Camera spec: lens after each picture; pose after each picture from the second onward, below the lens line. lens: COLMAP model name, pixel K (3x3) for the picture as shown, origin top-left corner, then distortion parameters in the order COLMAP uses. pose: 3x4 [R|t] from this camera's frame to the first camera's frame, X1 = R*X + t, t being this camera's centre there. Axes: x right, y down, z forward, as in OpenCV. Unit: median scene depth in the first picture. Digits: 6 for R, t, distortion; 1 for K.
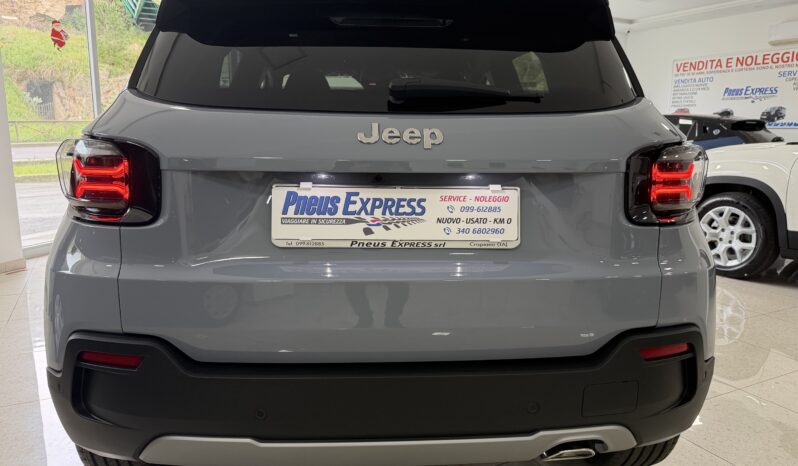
lens RADIAL K [[572.4, 0, 401.4], [0, 572.4, 230.6], [0, 0, 1]] dist [0.014205, -0.025236]
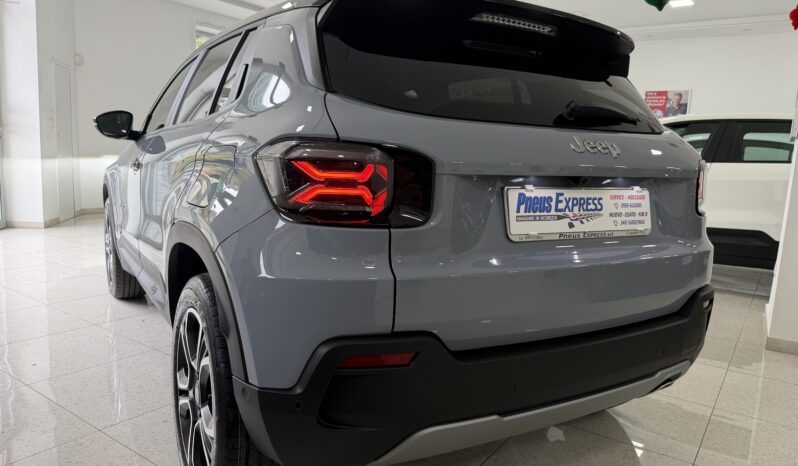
lens RADIAL K [[572.4, 0, 401.4], [0, 572.4, 230.6], [0, 0, 1]] dist [0.014205, -0.025236]
pose [[0.898005, -0.039505, 0.438209, -0.906751], [0.050422, 0.998639, -0.013301, 0.010572], [-0.437087, 0.034039, 0.898775, 0.072853]]
